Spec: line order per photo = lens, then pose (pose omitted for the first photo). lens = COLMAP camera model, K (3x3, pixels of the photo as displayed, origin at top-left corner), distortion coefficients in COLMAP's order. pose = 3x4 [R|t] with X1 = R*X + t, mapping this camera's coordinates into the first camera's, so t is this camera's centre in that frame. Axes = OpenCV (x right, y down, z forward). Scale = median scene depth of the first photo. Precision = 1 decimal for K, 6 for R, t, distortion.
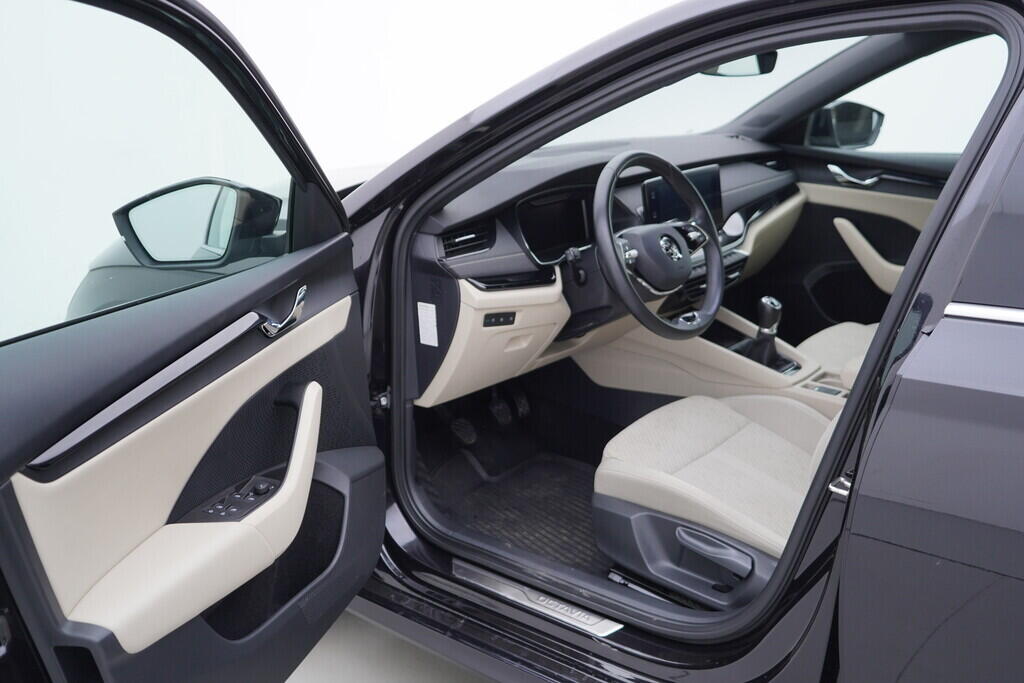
lens RADIAL K [[1034.0, 0, 512.0], [0, 1034.0, 341.5], [0, 0, 1]] dist [0.006065, -0.007500]
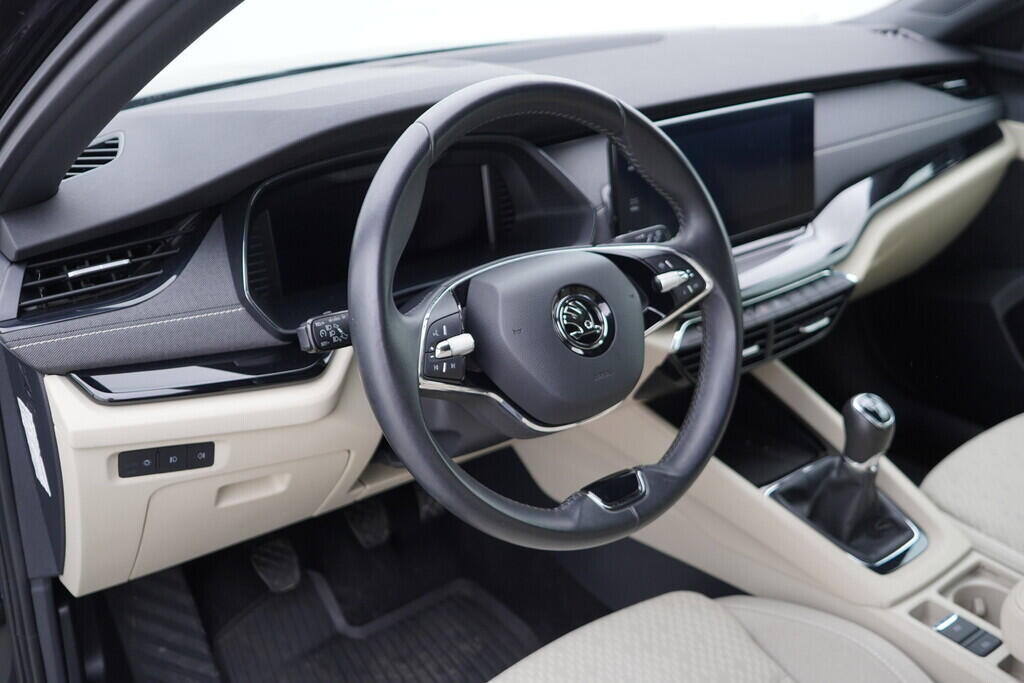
lens RADIAL K [[1034.0, 0, 512.0], [0, 1034.0, 341.5], [0, 0, 1]] dist [0.006065, -0.007500]
pose [[0.976499, 0.092404, -0.194706, 0.182660], [-0.068250, 0.989512, 0.127313, -0.117901], [0.204428, -0.111032, 0.972564, 0.524195]]
